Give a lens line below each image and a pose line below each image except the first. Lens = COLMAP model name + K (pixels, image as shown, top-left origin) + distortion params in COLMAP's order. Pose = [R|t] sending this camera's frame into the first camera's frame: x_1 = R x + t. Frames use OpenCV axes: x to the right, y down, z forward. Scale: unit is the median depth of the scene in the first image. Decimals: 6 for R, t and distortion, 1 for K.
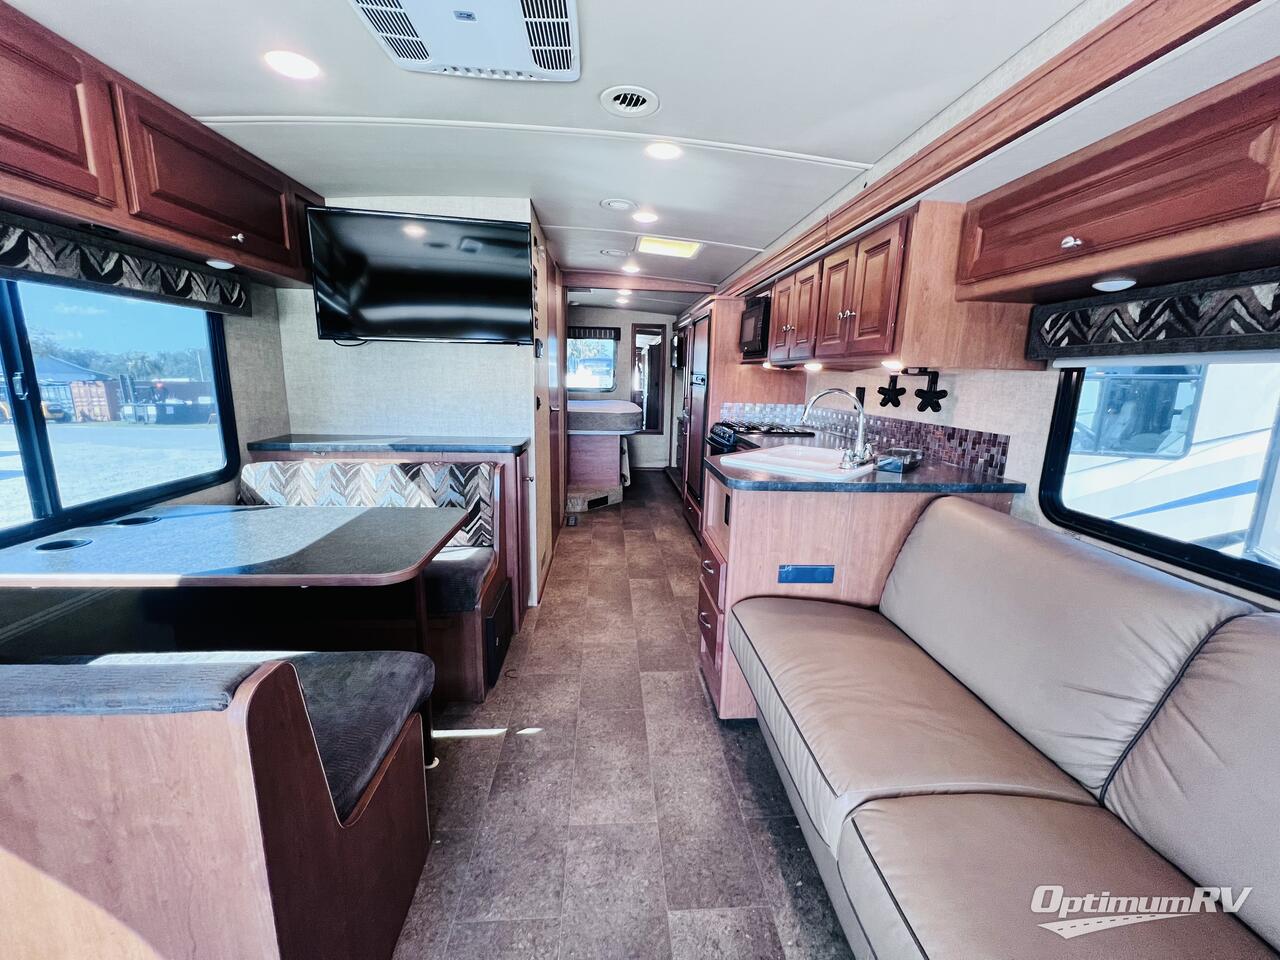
lens RADIAL K [[512.0, 0, 640.9], [0, 512.0, 474.1], [0, 0, 1]] dist [-0.002079, 0.000797]
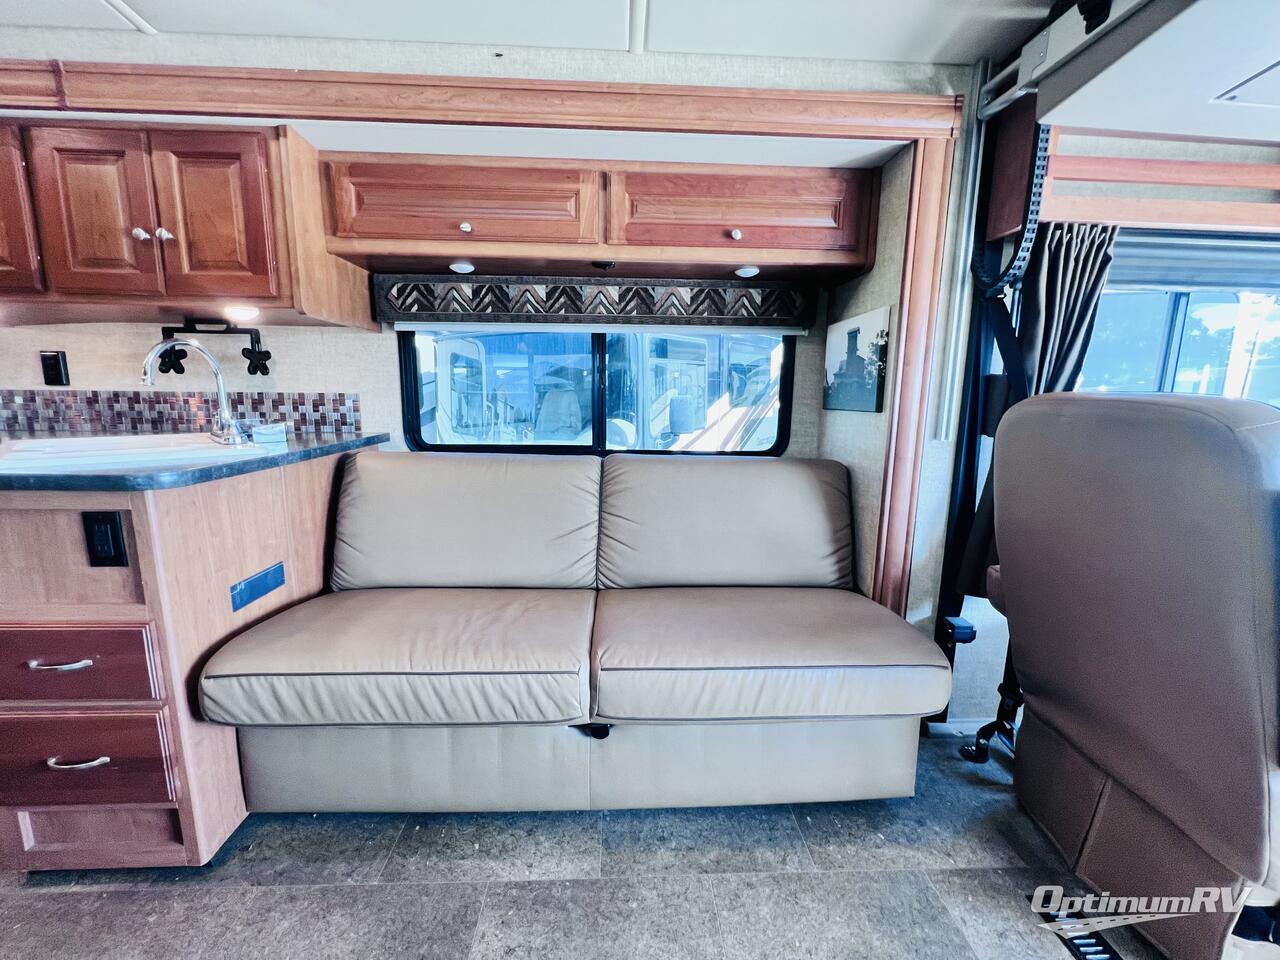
lens RADIAL K [[512.0, 0, 640.9], [0, 512.0, 474.1], [0, 0, 1]] dist [-0.002079, 0.000797]
pose [[0.031680, -0.185480, 0.982137, -0.488551], [0.179239, 0.967755, 0.176983, 0.008247], [-0.983295, 0.170431, 0.063903, 0.508380]]
